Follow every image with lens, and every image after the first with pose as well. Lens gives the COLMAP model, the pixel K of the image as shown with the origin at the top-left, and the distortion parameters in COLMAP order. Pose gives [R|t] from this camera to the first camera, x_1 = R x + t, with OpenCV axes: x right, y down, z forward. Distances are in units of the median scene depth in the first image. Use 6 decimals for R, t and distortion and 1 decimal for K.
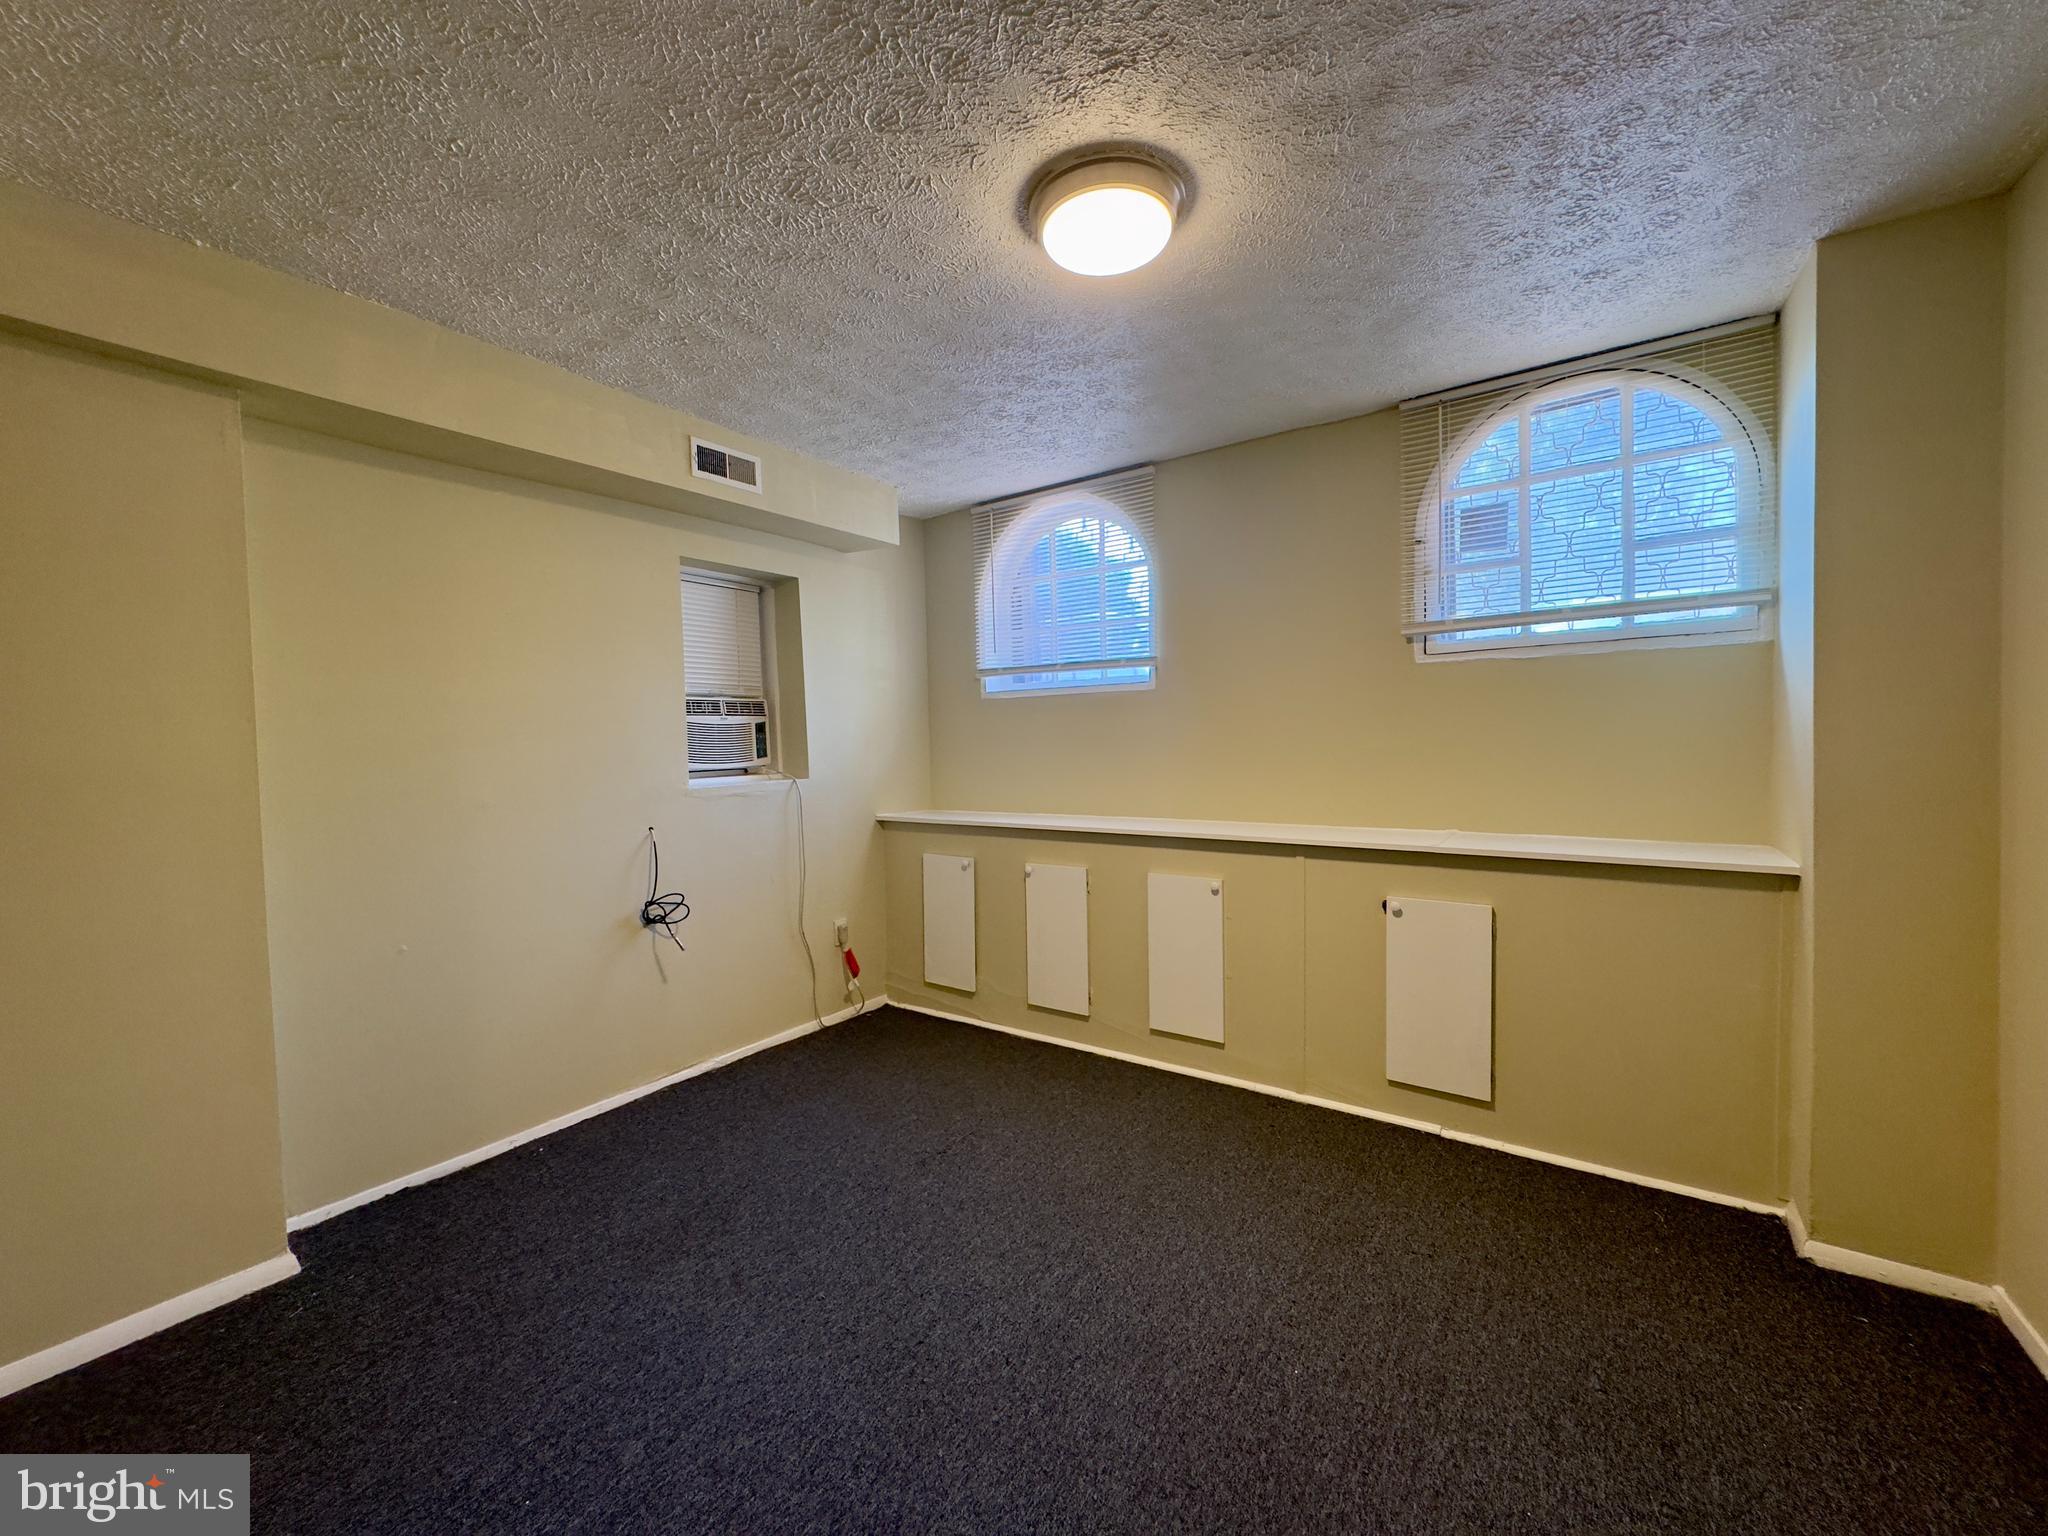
lens RADIAL K [[807.1, 0, 1024.0], [0, 807.1, 768.0], [0, 0, 1]] dist [-0.002410, 0.000585]
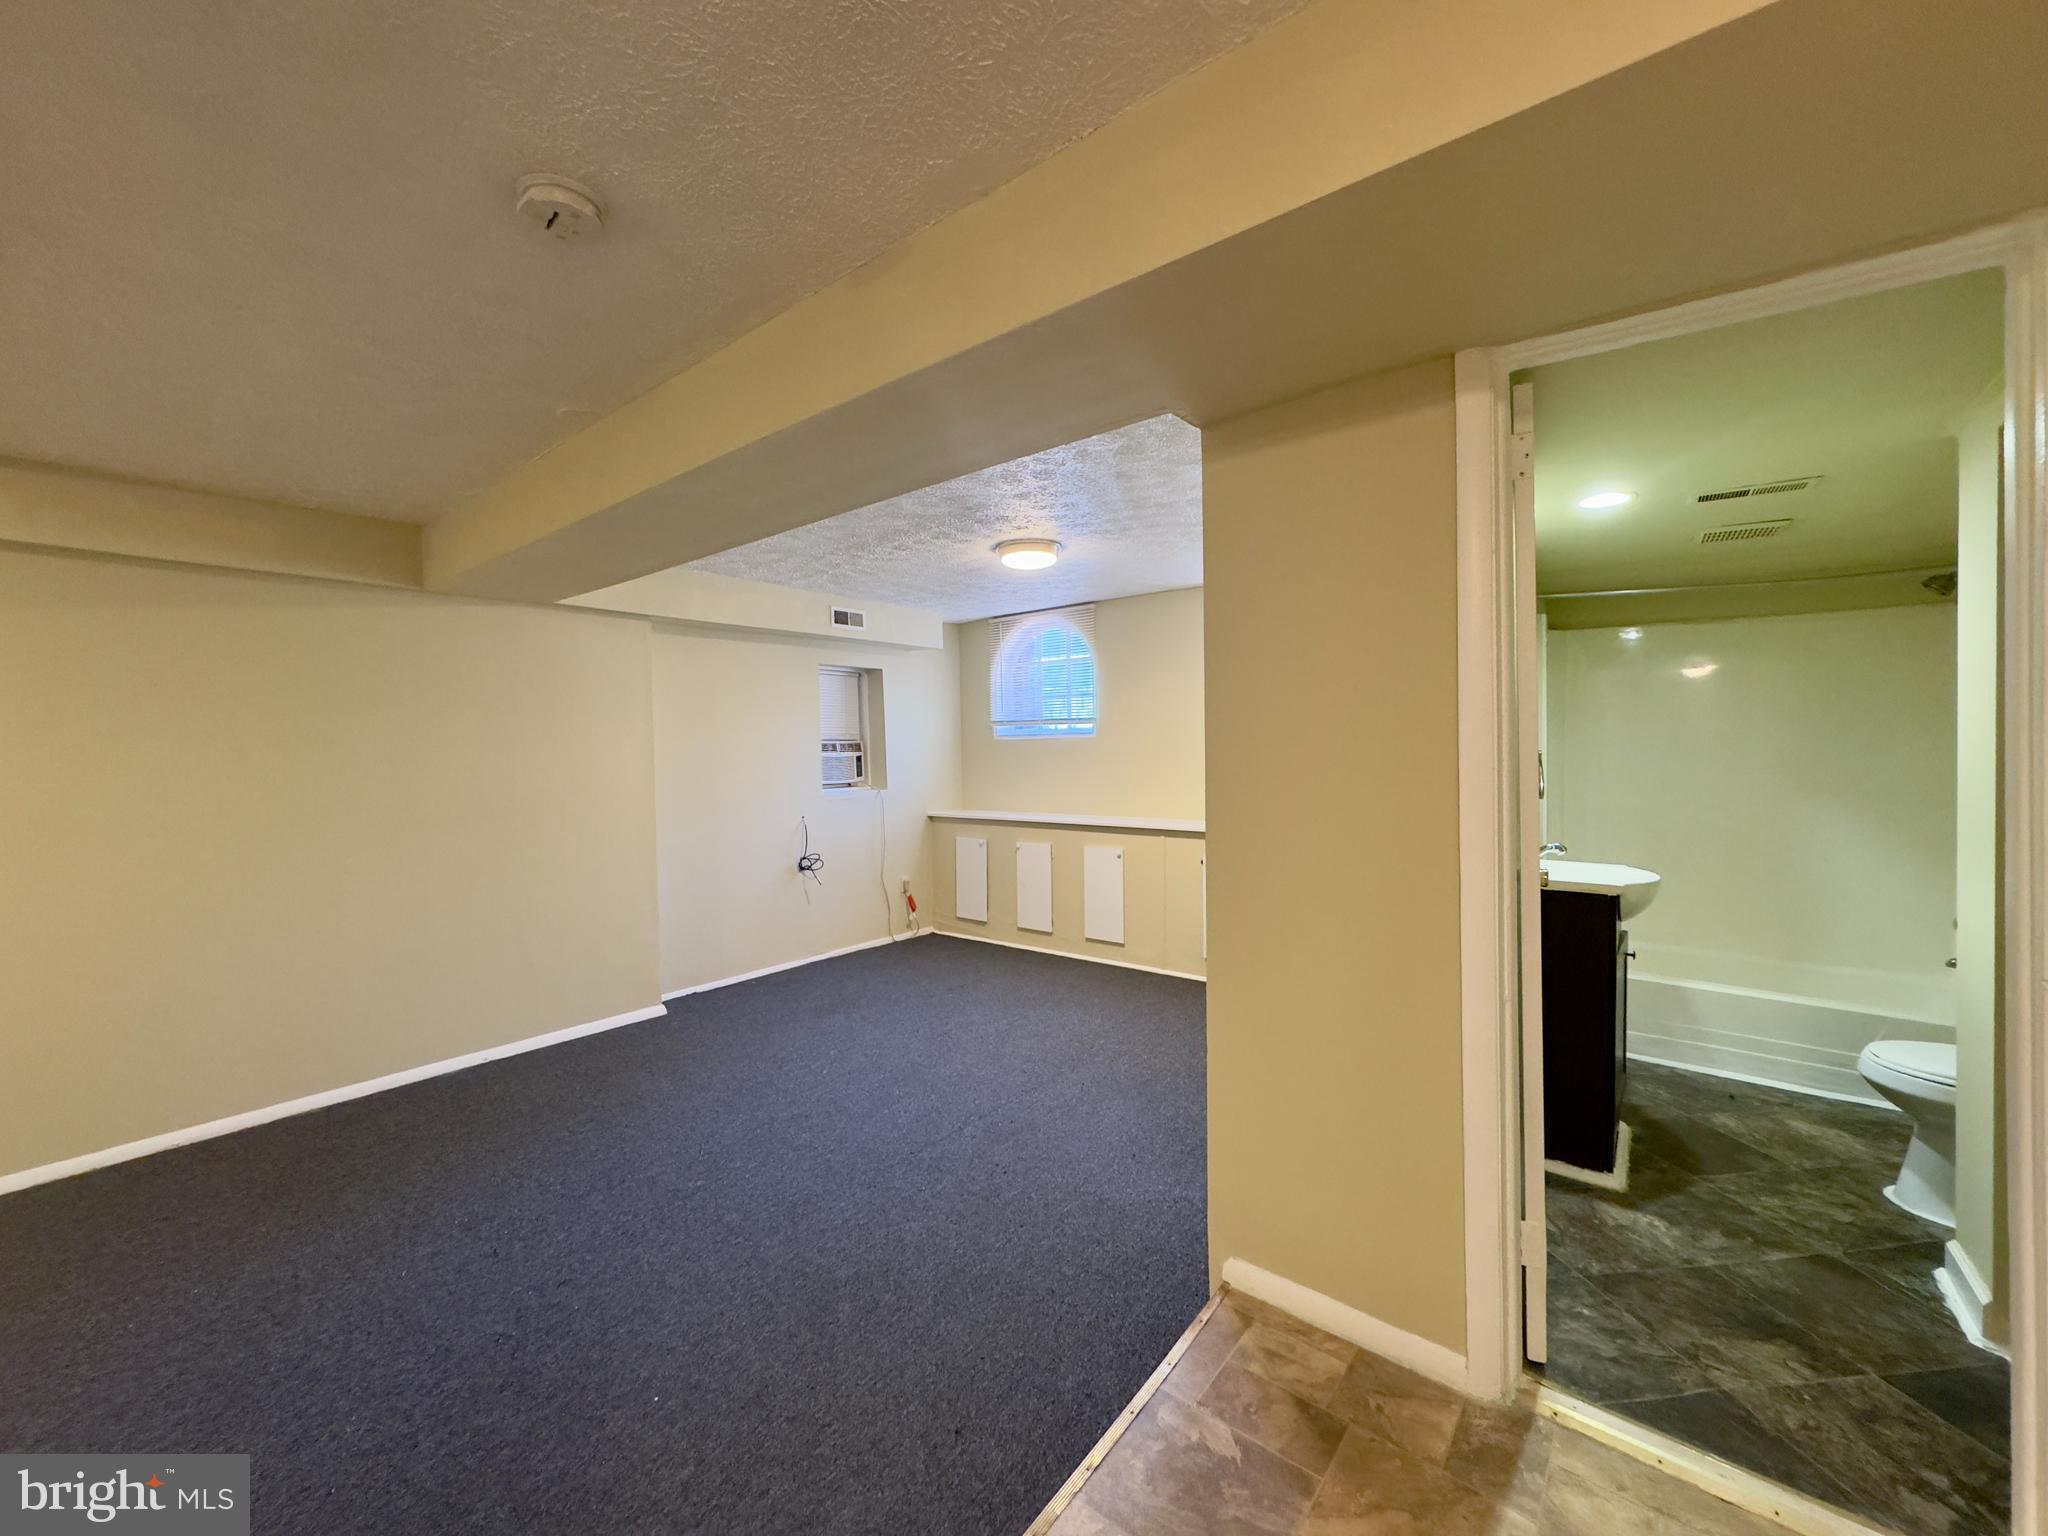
lens RADIAL K [[807.1, 0, 1024.0], [0, 807.1, 768.0], [0, 0, 1]] dist [-0.002410, 0.000585]
pose [[0.998260, 0.007022, -0.058544, 0.109454], [-0.007615, 0.999922, -0.009907, -0.016860], [0.058470, 0.010336, 0.998236, -0.635077]]
